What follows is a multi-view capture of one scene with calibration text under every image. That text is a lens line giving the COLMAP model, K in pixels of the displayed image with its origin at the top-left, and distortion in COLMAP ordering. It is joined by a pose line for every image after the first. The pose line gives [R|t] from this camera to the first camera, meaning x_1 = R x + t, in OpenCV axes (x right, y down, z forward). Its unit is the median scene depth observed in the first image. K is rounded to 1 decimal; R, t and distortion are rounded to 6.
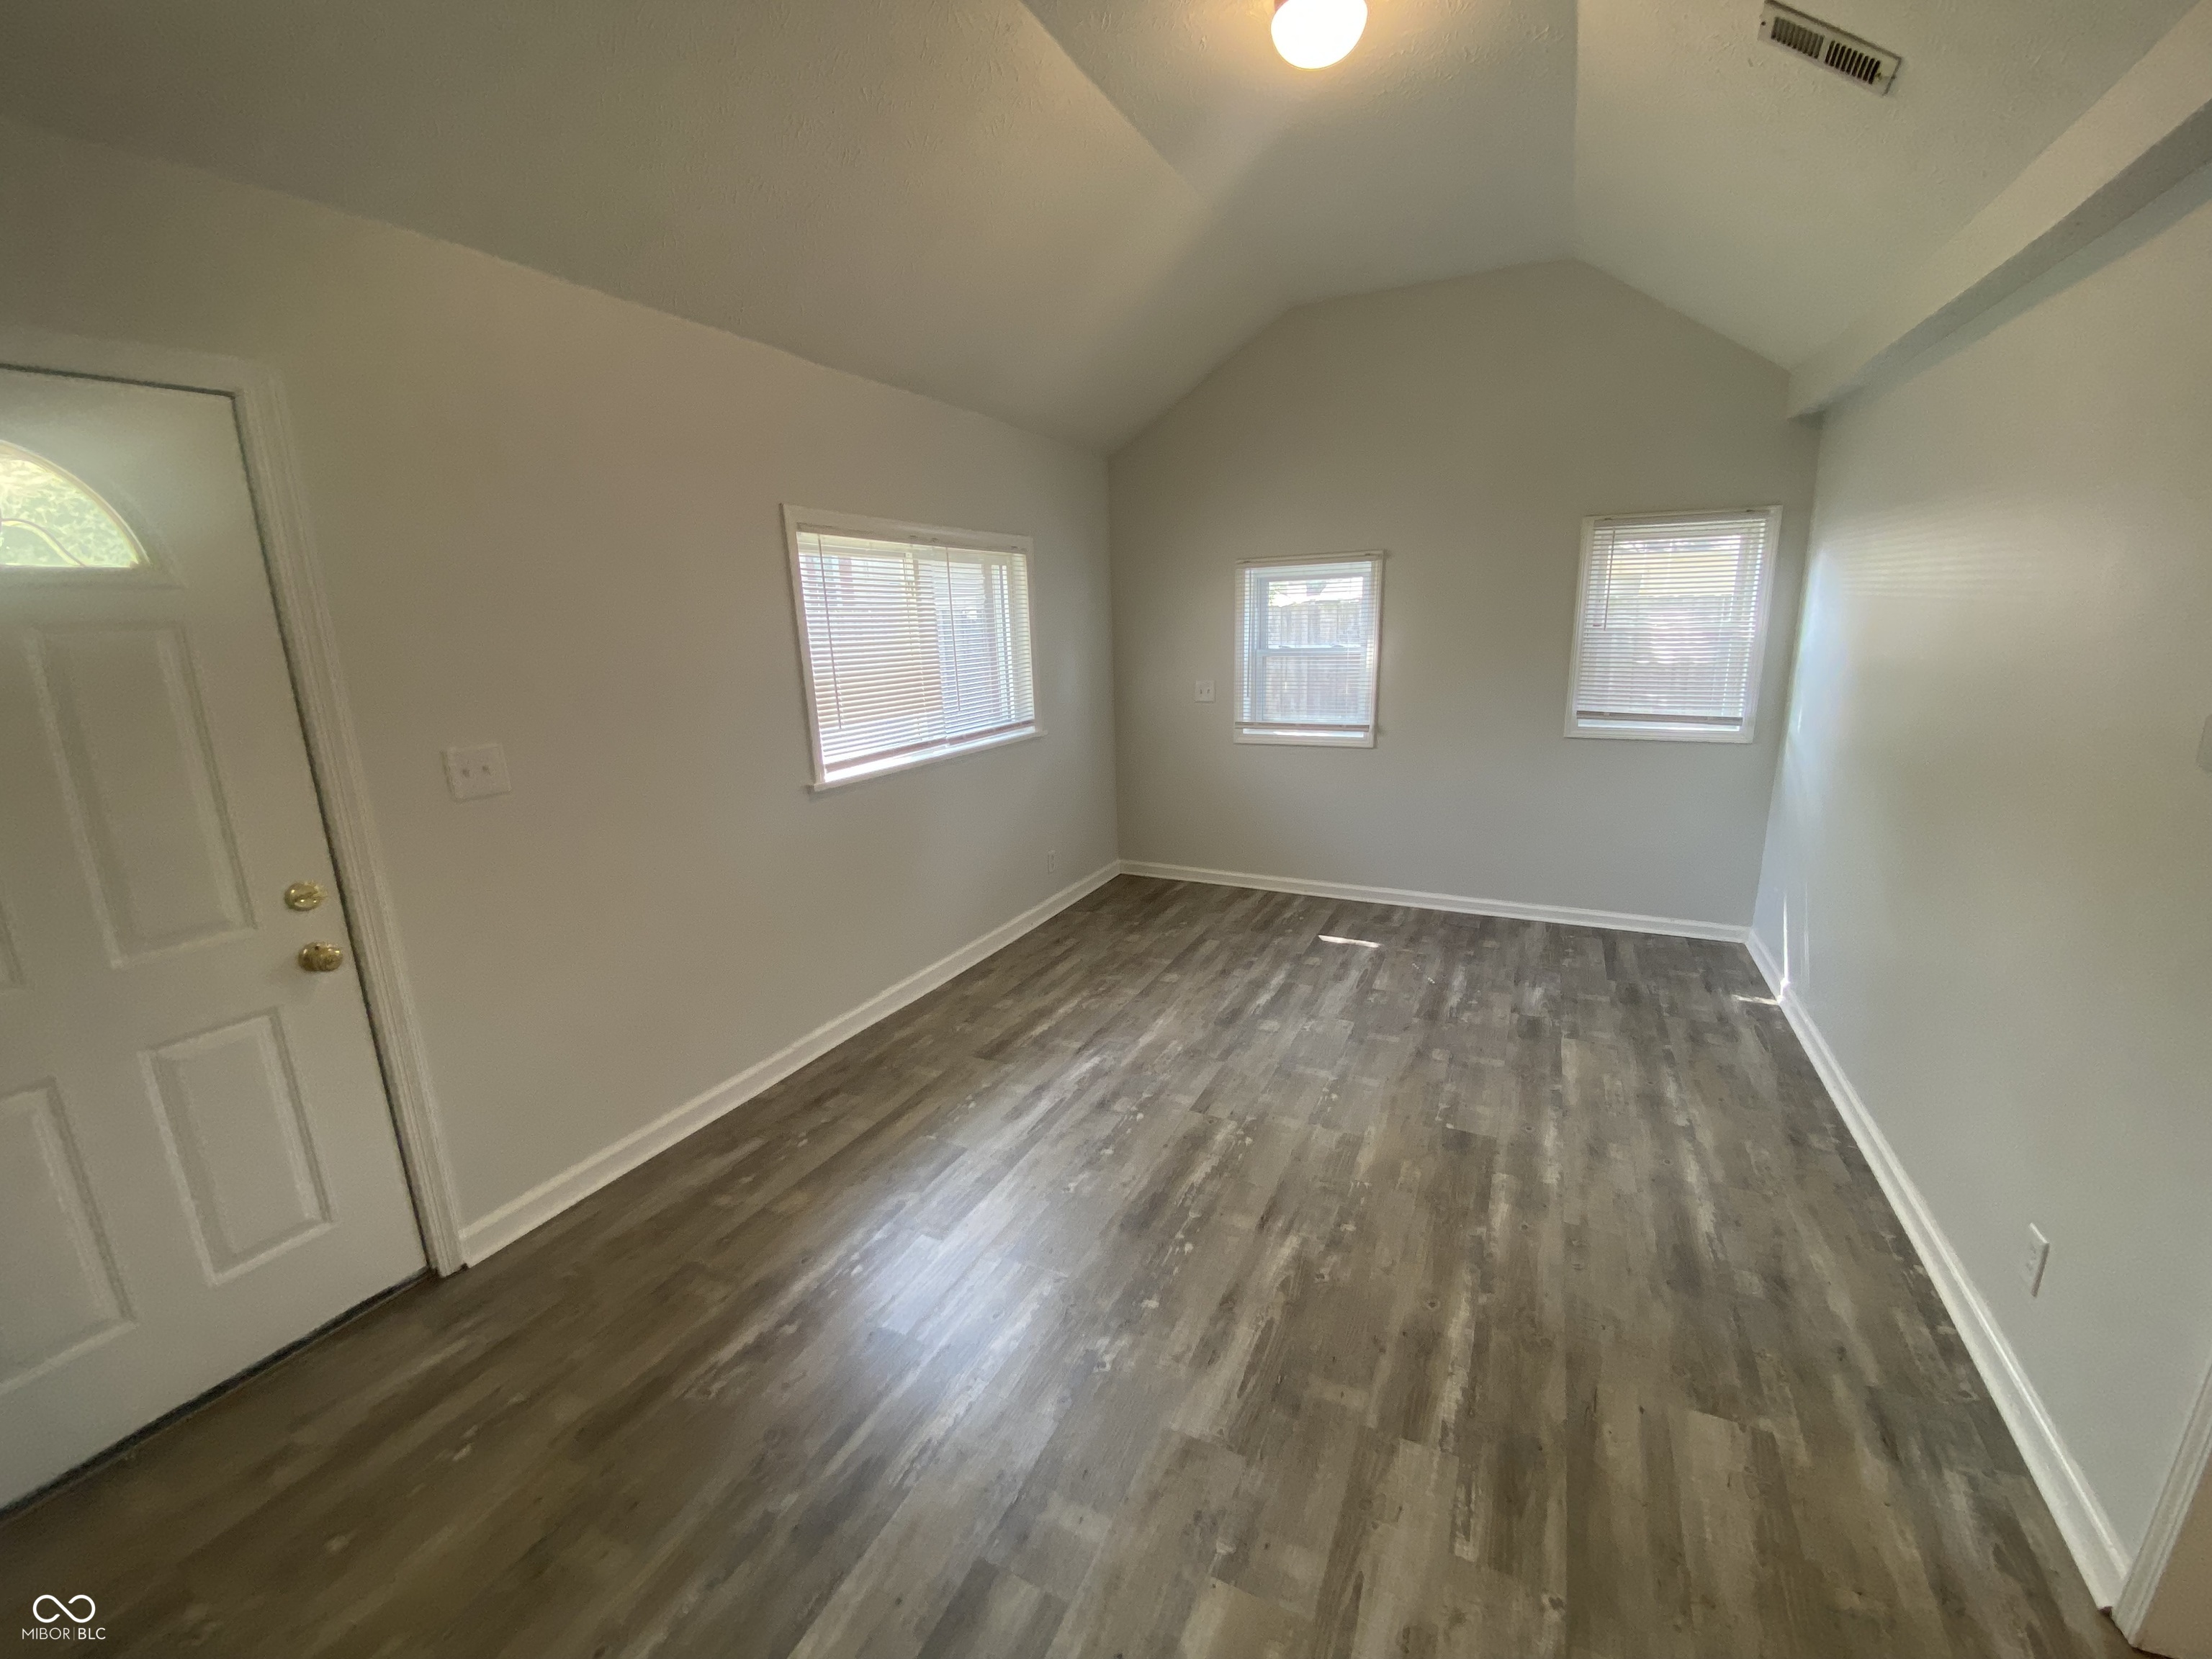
lens RADIAL K [[904.8, 0, 1102.3], [0, 904.8, 826.9], [0, 0, 1]] dist [0.053579, -0.036536]
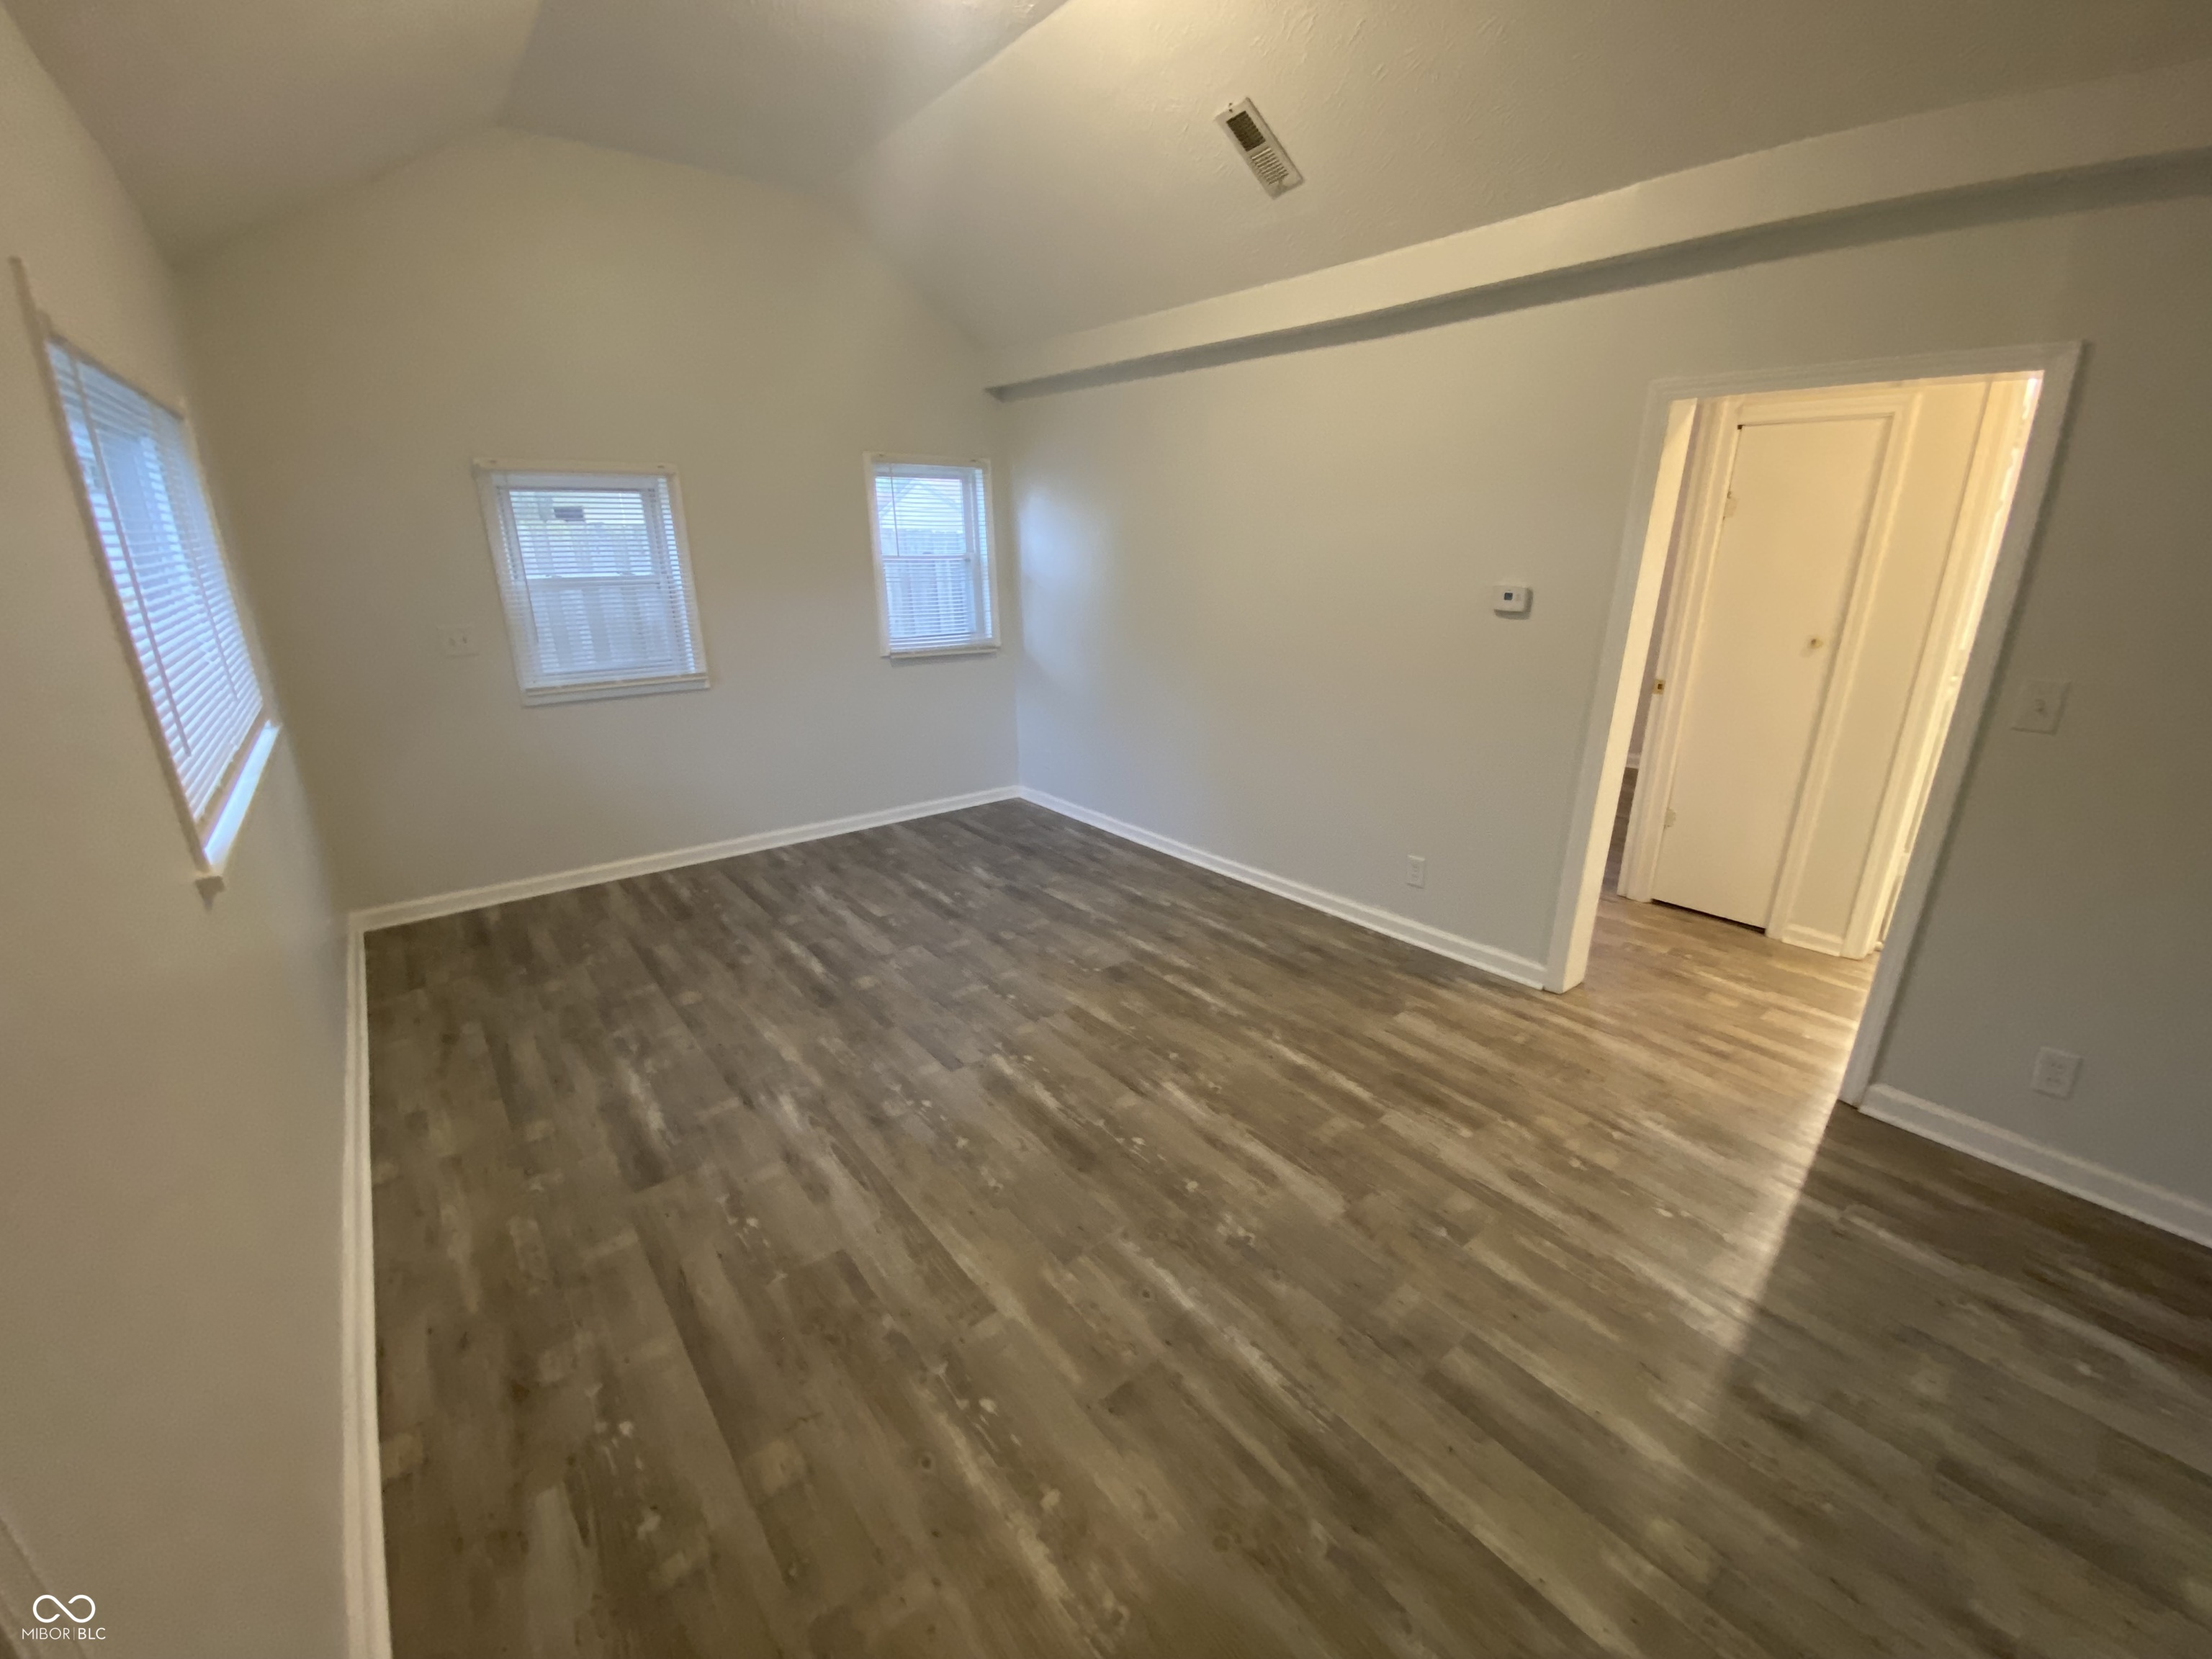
lens RADIAL K [[904.8, 0, 1102.3], [0, 904.8, 826.9], [0, 0, 1]] dist [0.053579, -0.036536]
pose [[0.435476, -0.258171, 0.862385, -0.530887], [0.201299, 0.961661, 0.186242, -0.068869], [-0.877405, 0.092493, 0.470750, 0.363073]]
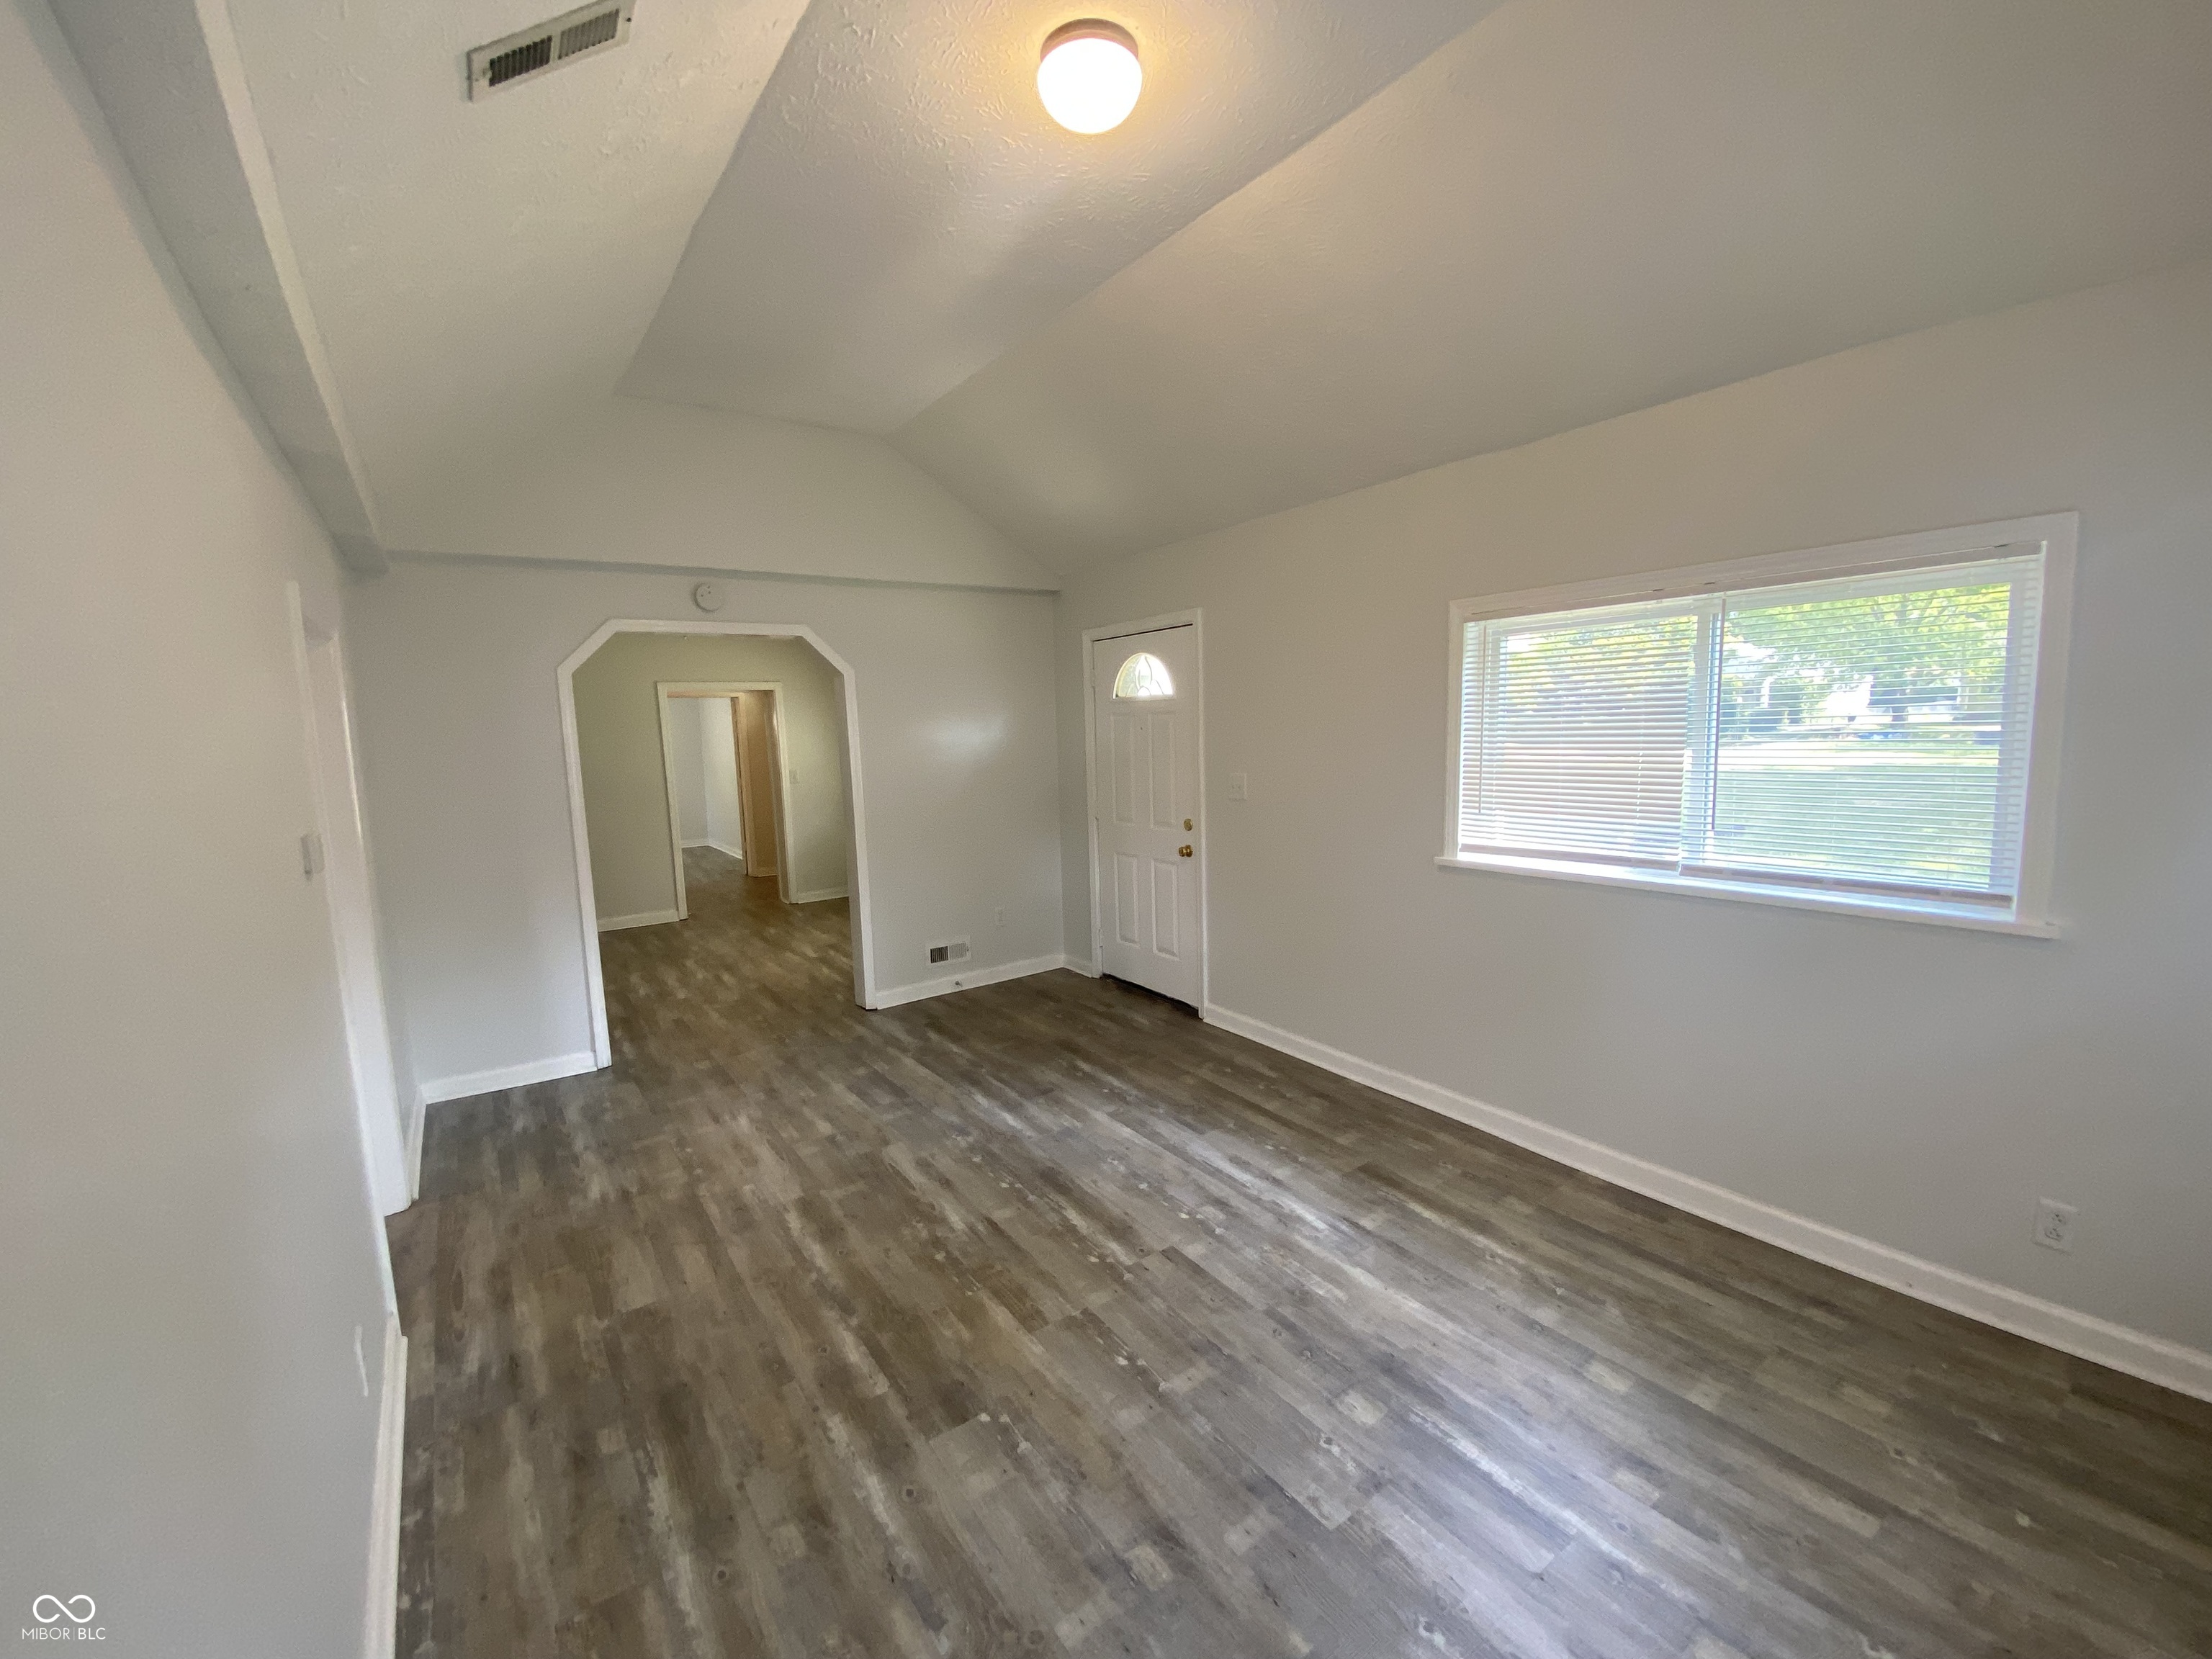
lens RADIAL K [[904.8, 0, 1102.3], [0, 904.8, 826.9], [0, 0, 1]] dist [0.053579, -0.036536]
pose [[-0.478585, 0.141161, -0.866620, 0.797474], [-0.155613, 0.957732, 0.241938, -0.280365], [0.864142, 0.250645, -0.436390, 1.131110]]
